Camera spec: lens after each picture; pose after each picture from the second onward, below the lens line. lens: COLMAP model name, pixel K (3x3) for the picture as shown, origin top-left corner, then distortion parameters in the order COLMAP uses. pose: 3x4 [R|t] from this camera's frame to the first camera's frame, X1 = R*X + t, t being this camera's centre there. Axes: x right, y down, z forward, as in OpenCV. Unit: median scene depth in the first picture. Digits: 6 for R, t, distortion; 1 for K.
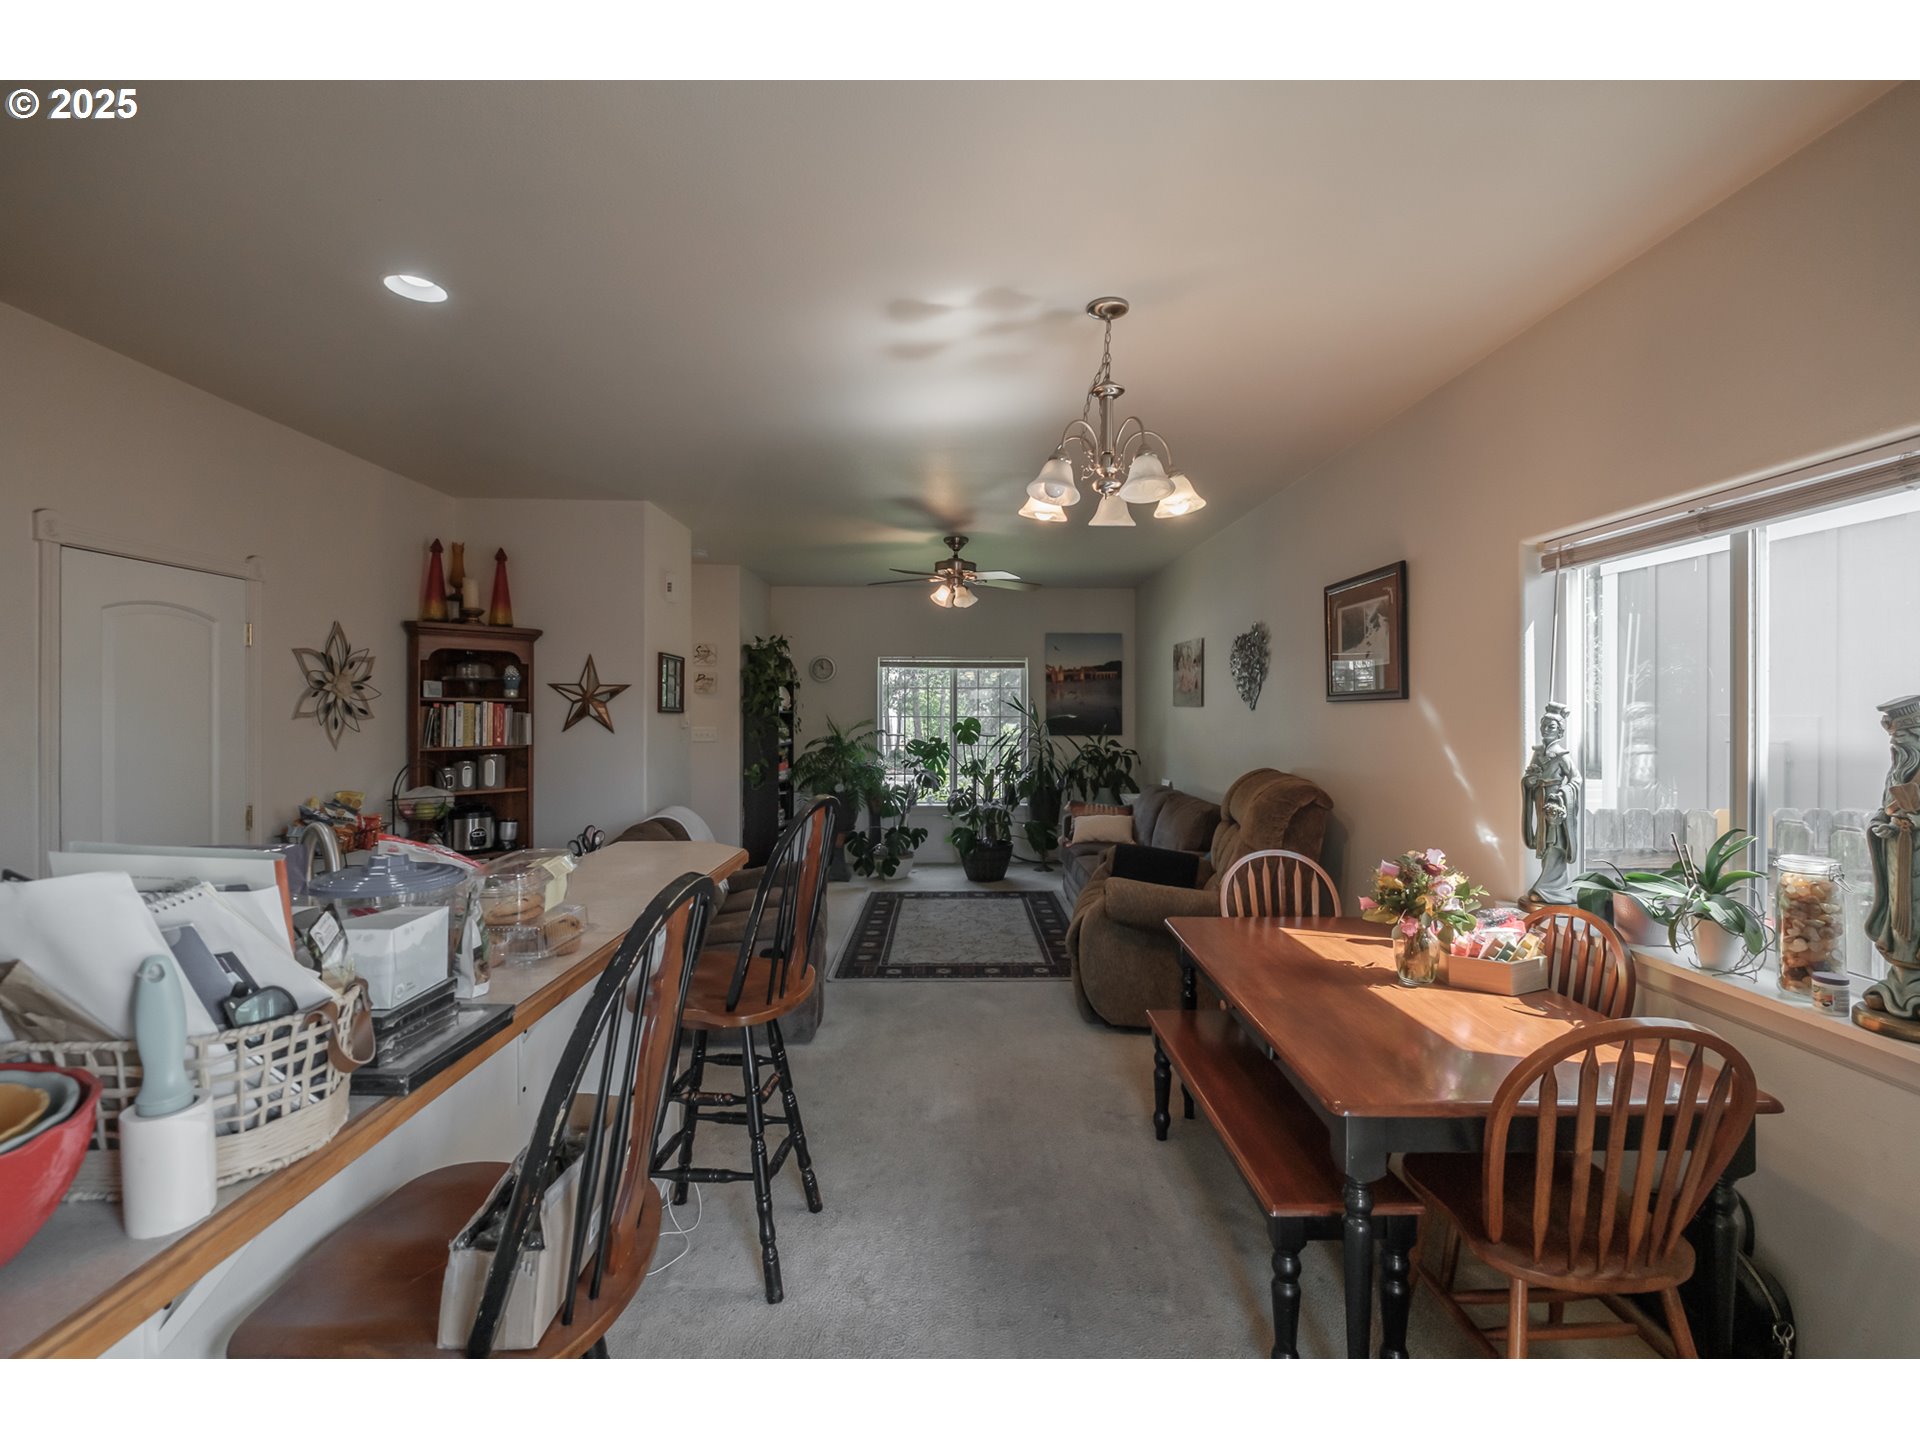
lens RADIAL K [[835.8, 0, 957.1], [0, 835.8, 712.4], [0, 0, 1]] dist [0.002321, -0.004332]
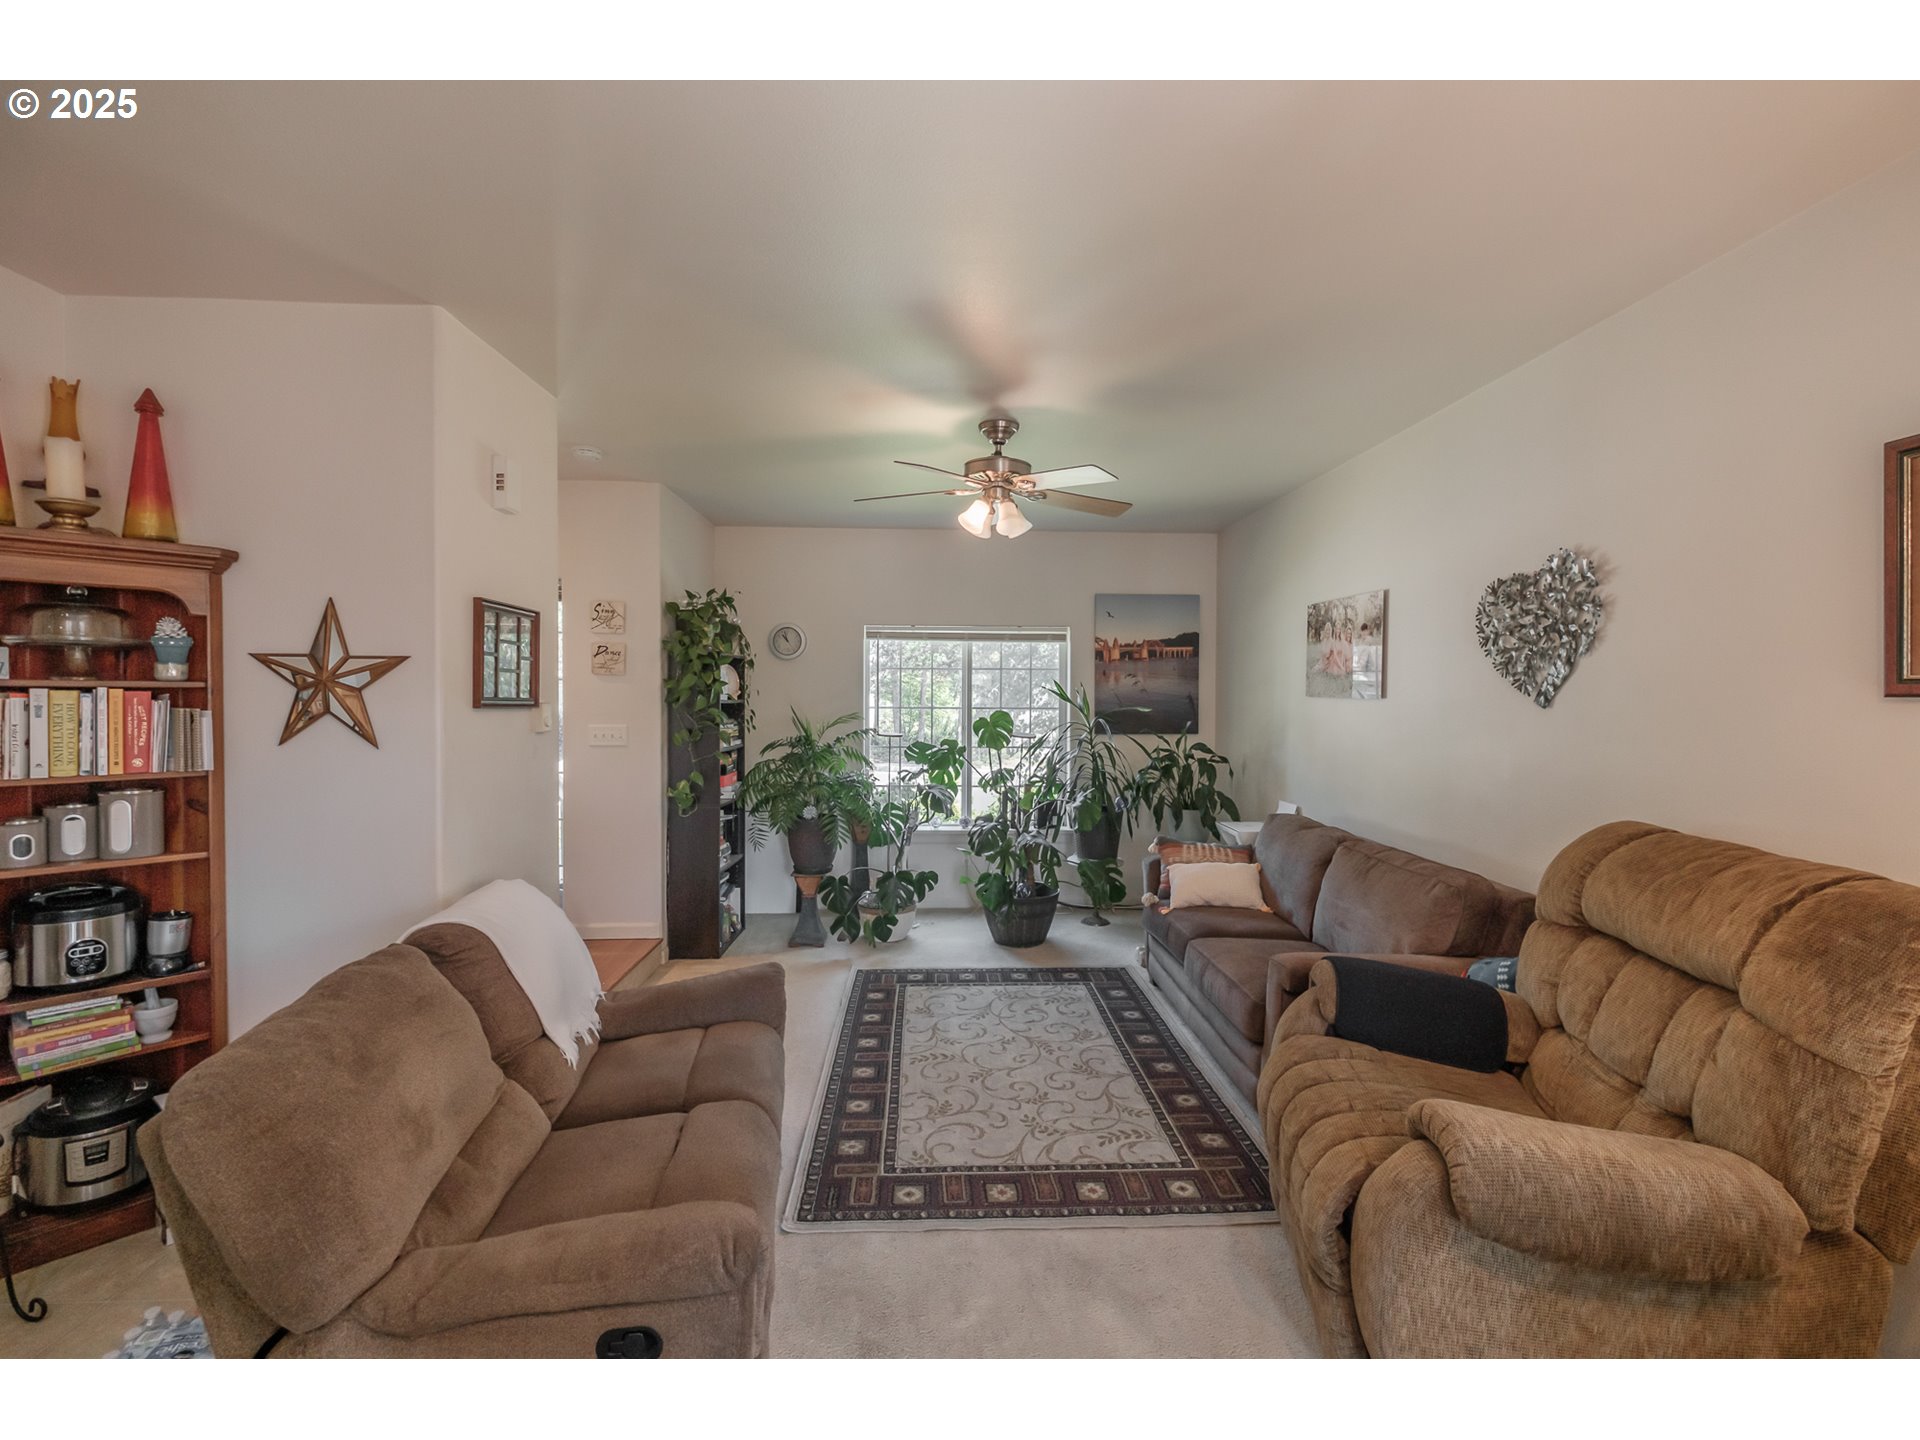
lens RADIAL K [[835.8, 0, 958.5], [0, 835.8, 709.4], [0, 0, 1]] dist [0.002321, -0.004332]
pose [[0.999476, 0.003090, 0.032233, -0.061355], [-0.003640, 0.999849, 0.017018, -0.009941], [-0.032175, -0.017126, 0.999336, 0.463638]]
